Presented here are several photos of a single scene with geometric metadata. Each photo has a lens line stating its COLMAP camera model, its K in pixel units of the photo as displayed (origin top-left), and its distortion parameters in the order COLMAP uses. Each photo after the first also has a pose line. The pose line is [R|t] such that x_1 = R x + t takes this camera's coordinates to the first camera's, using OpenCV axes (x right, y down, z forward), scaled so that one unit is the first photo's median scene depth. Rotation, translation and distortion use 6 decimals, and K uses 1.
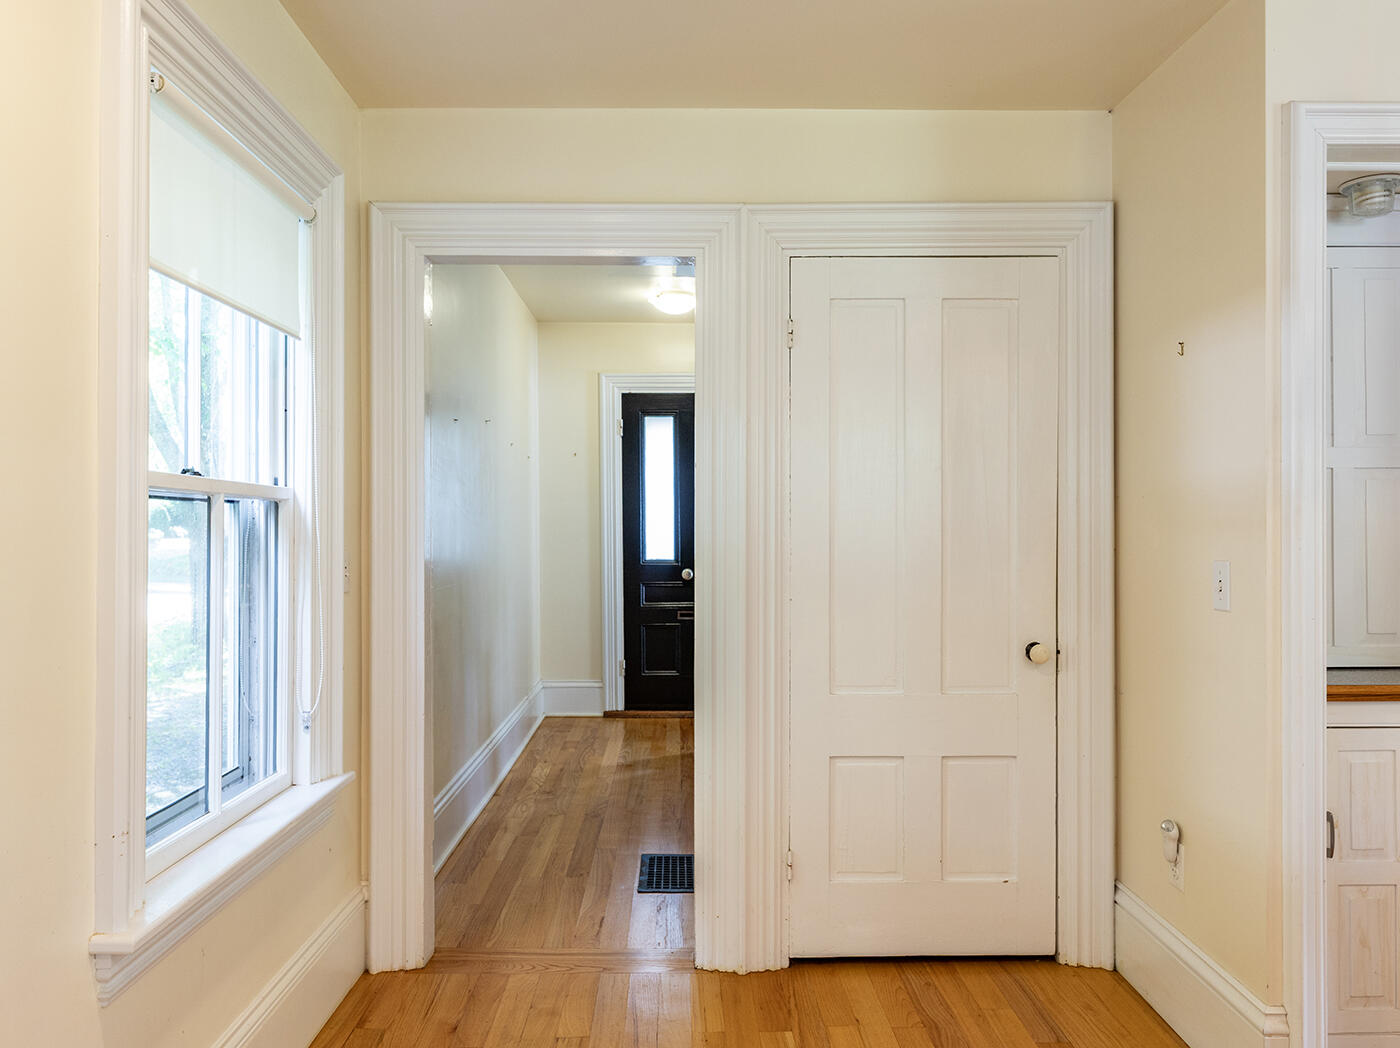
lens RADIAL K [[1020.6, 0, 700.0], [0, 1020.6, 524.0], [0, 0, 1]] dist [-0.000315, -0.002079]
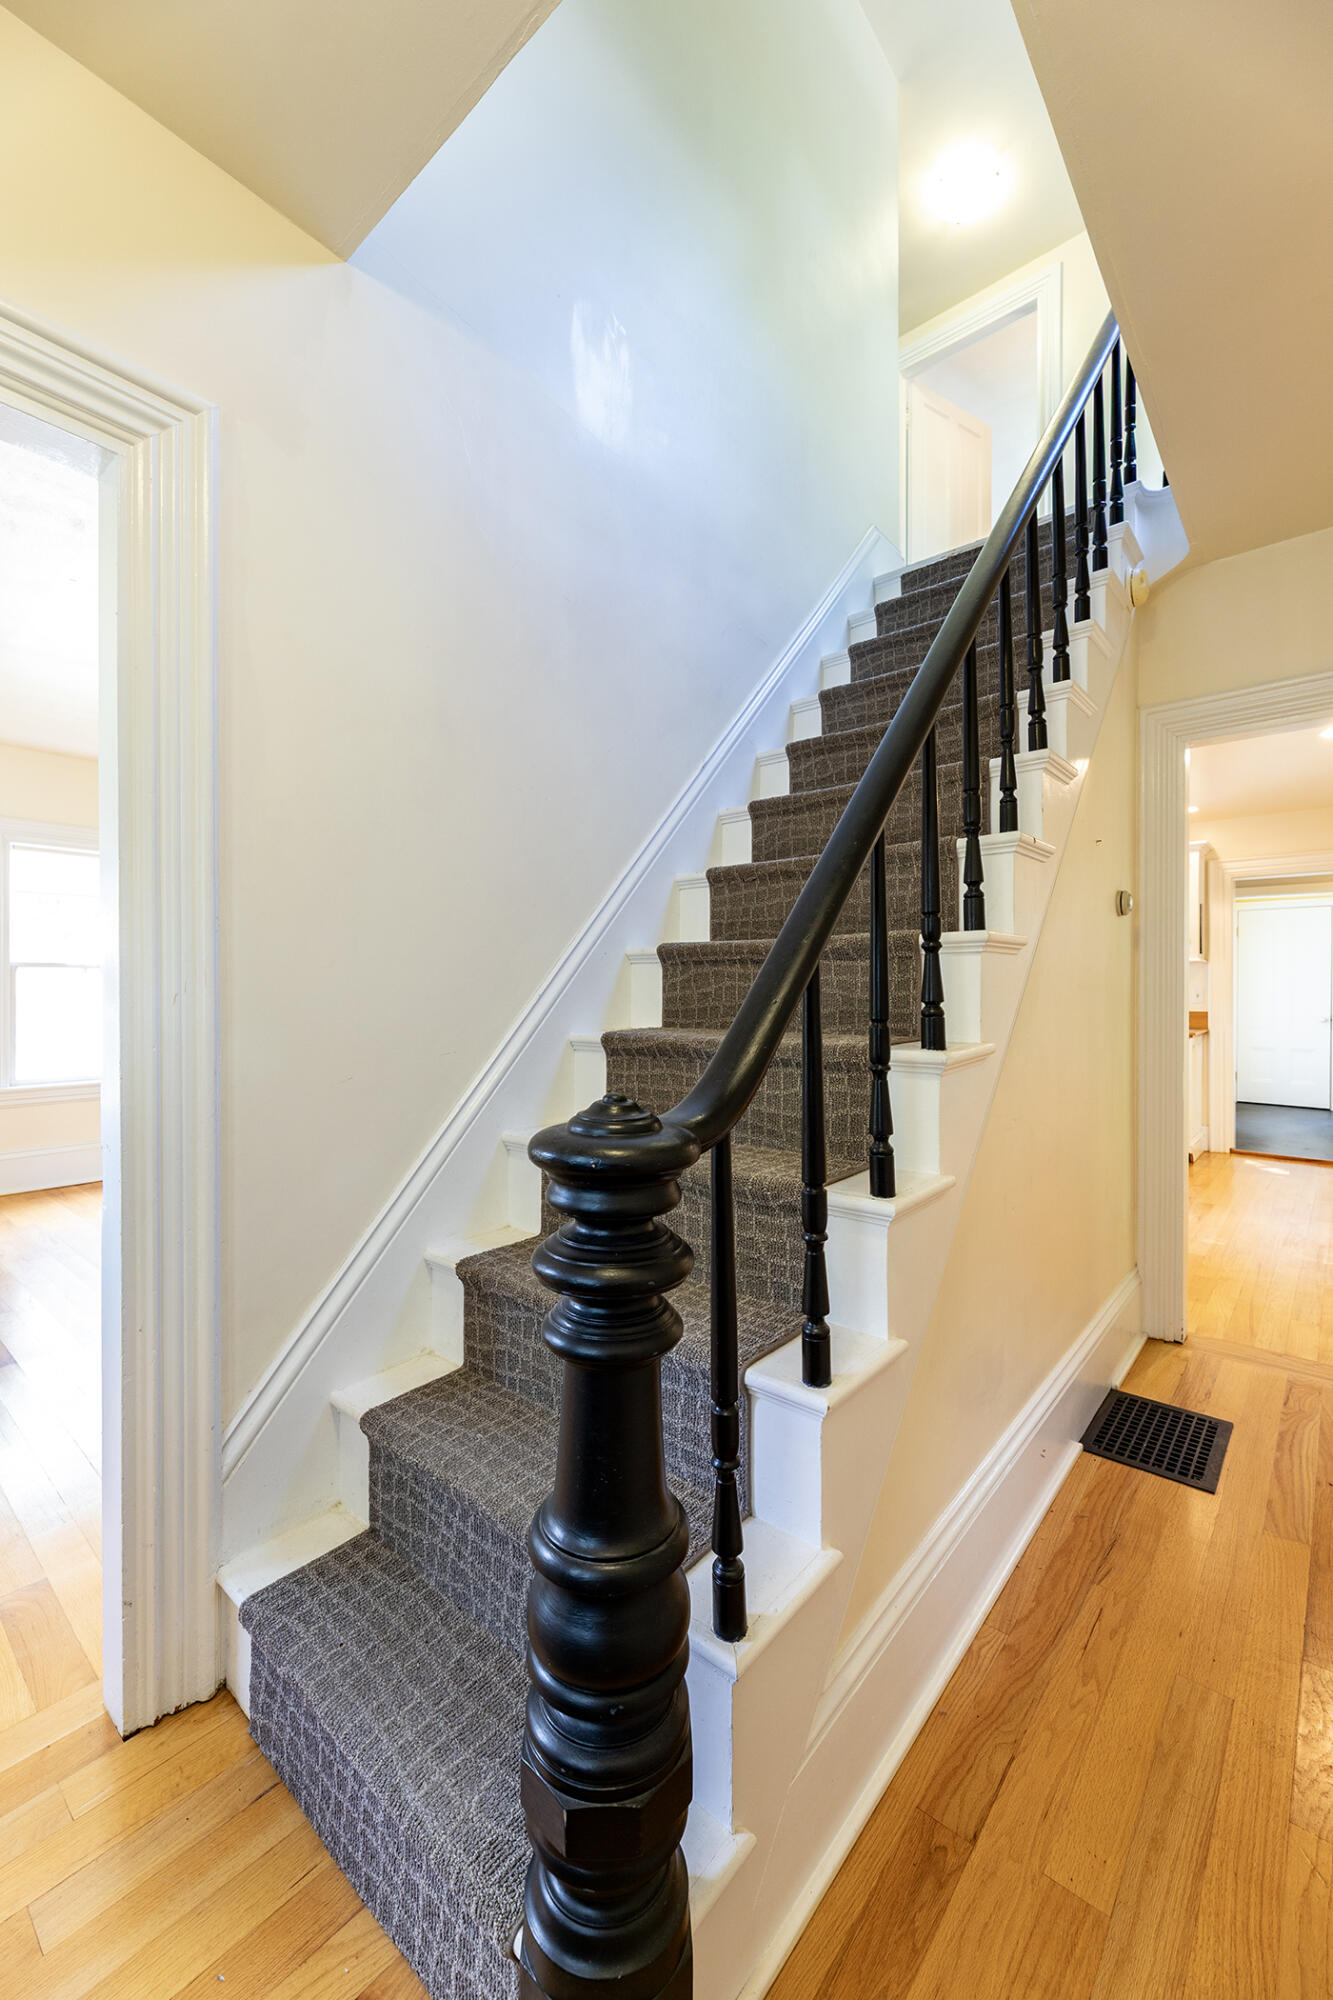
lens RADIAL K [[805.1, 0, 666.5], [0, 805.1, 1000.0], [0, 0, 1]] dist [-0.000189, -0.000563]
pose [[-0.747890, -0.003871, 0.663811, -0.077400], [-0.003308, 0.999992, 0.002105, 0.014246], [-0.663814, -0.000622, -0.747897, 0.937291]]
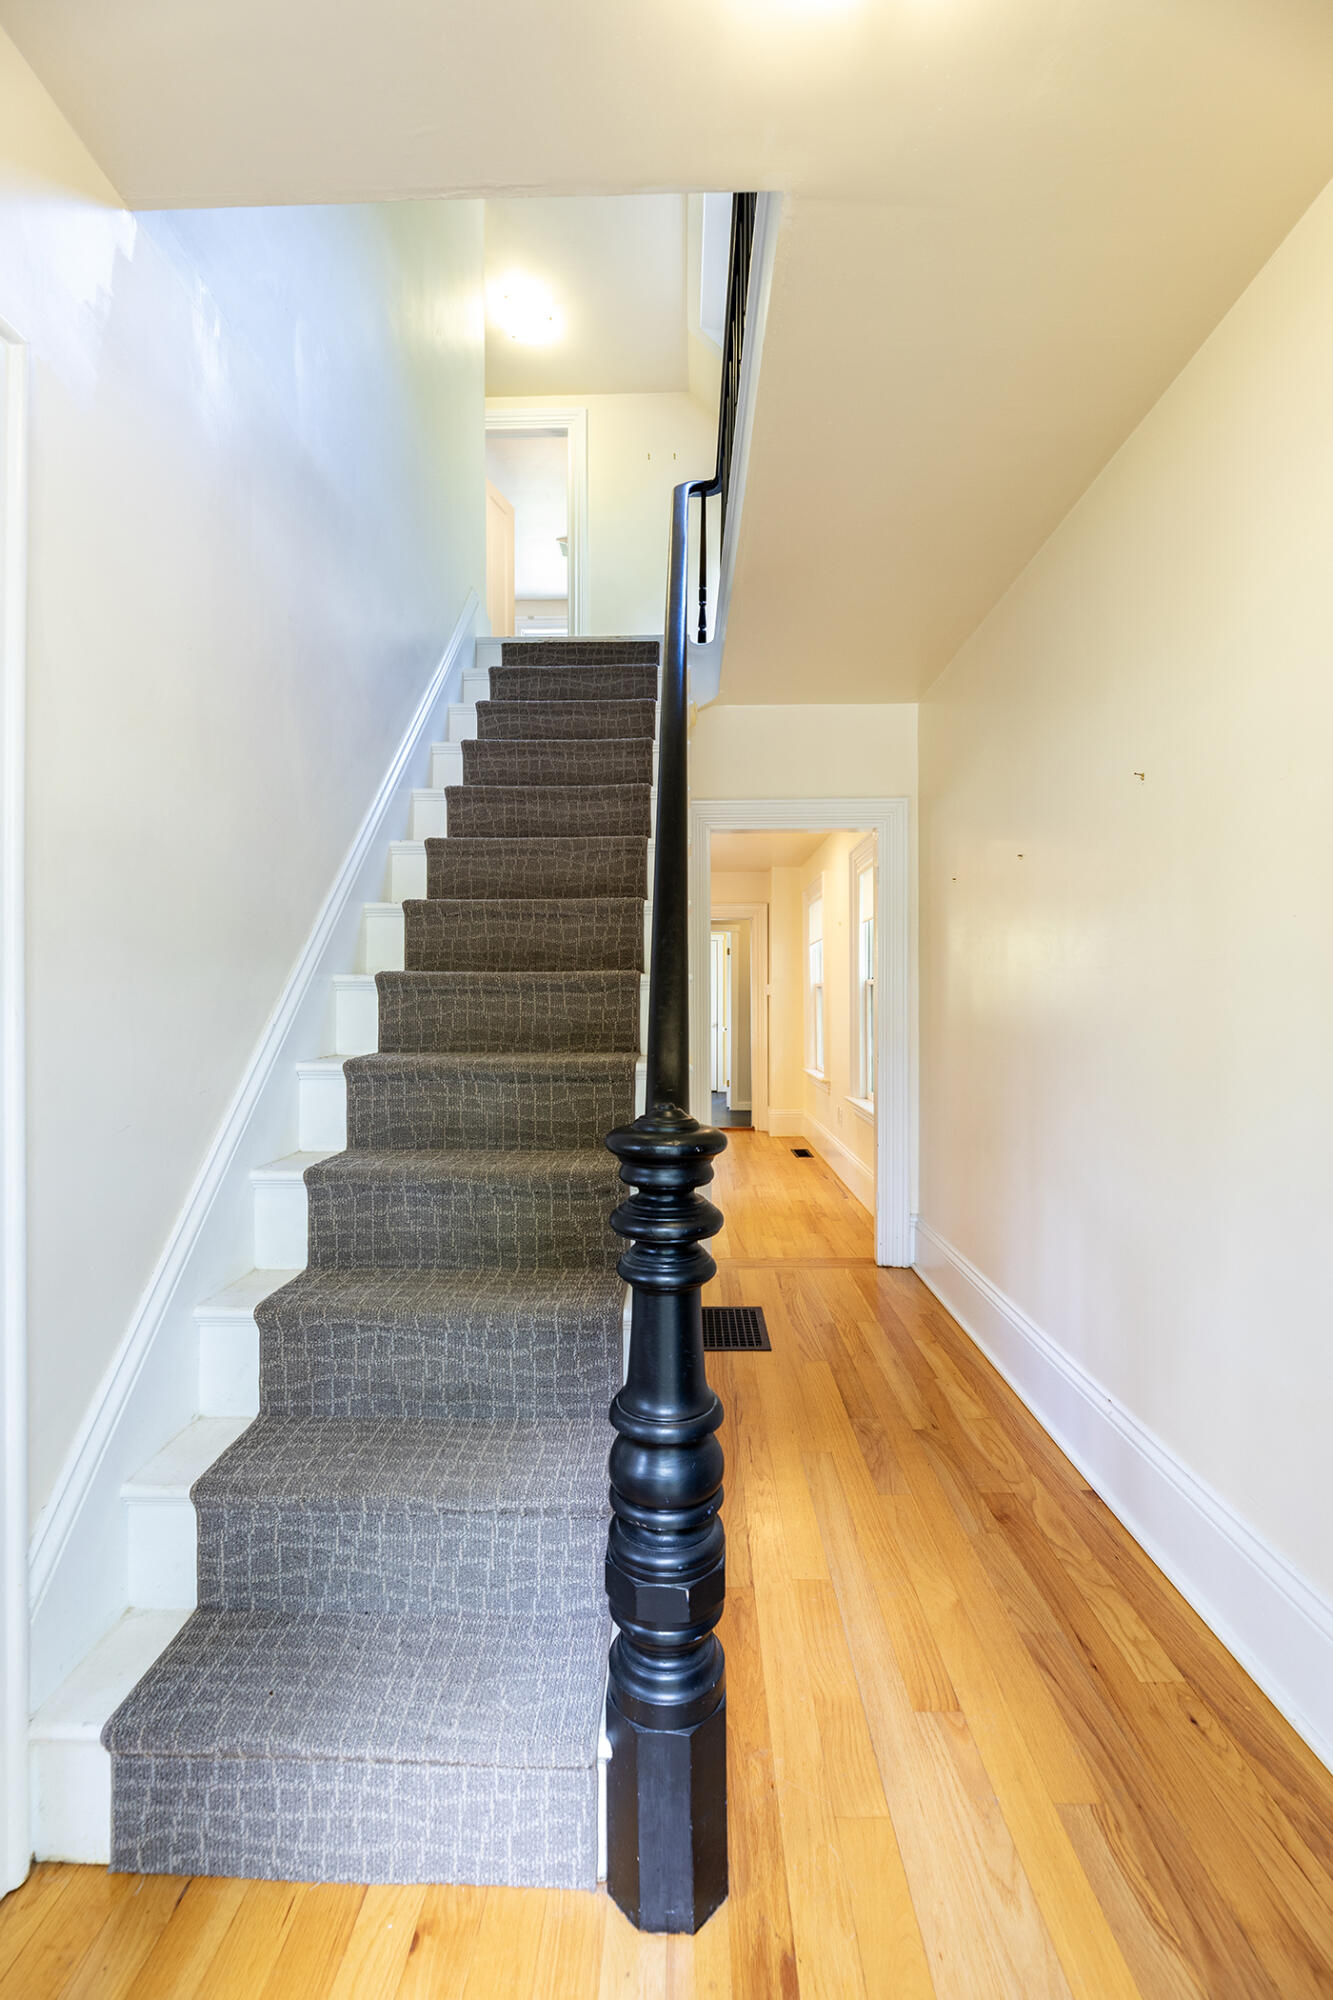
lens RADIAL K [[818.6, 0, 666.5], [0, 818.6, 1000.0], [0, 0, 1]] dist [-0.009873, 0.000300]
pose [[-0.998810, 0.007026, 0.048266, -0.000068], [0.006714, 0.999956, -0.006607, 0.007220], [-0.048310, -0.006275, -0.998813, 1.028509]]
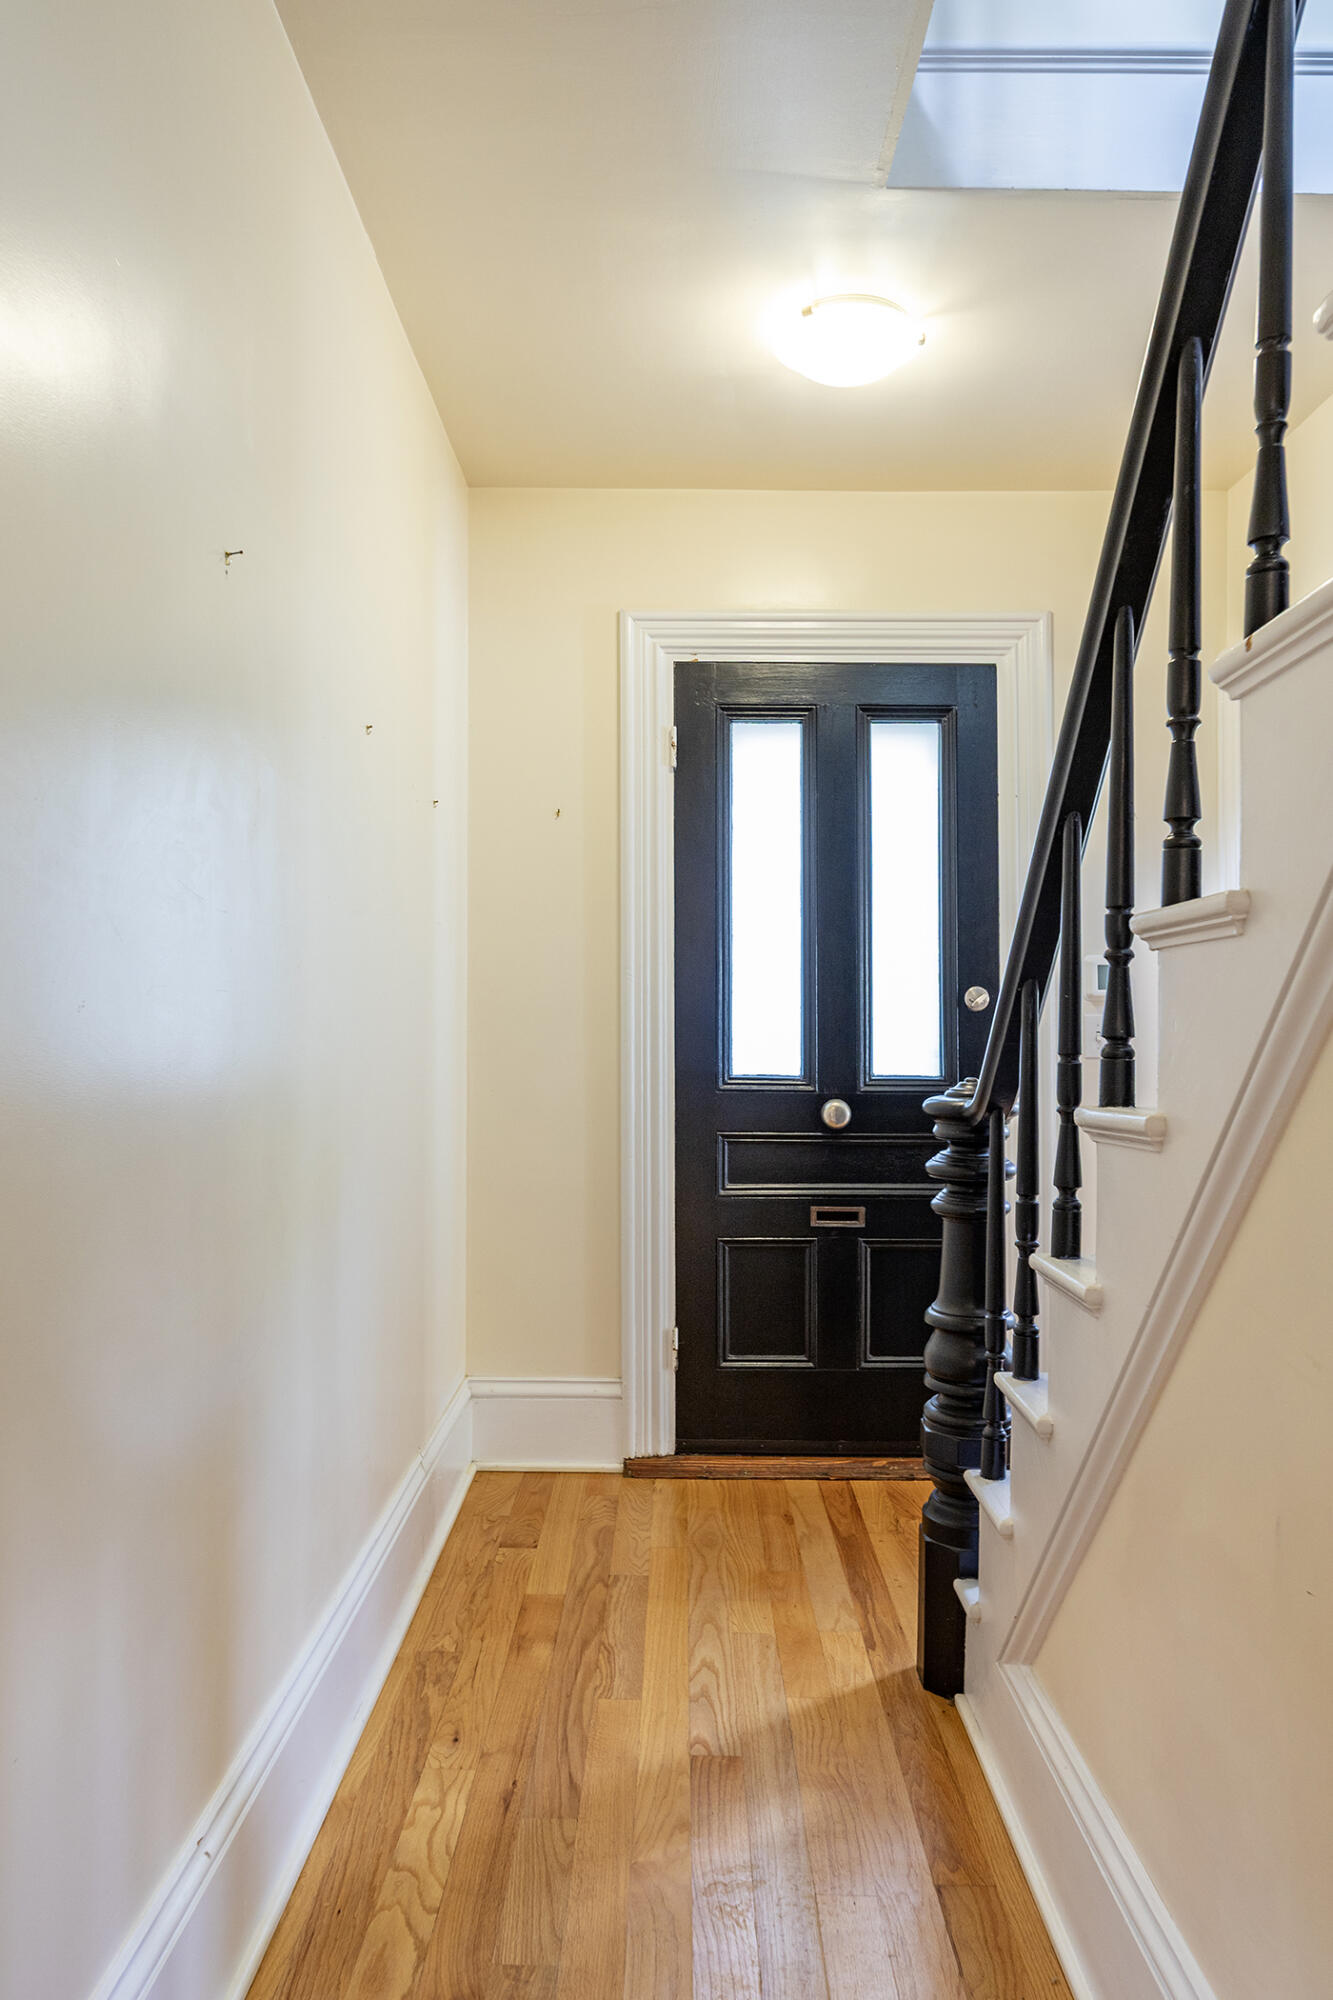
lens RADIAL K [[1310.1, 0, 666.5], [0, 1310.1, 1000.0], [0, 0, 1]] dist [0.000989, 0.000024]
pose [[0.999433, 0.008229, -0.032662, -0.062524], [-0.008656, 0.999879, -0.012956, 0.012324], [0.032551, 0.013232, 0.999382, 0.489626]]
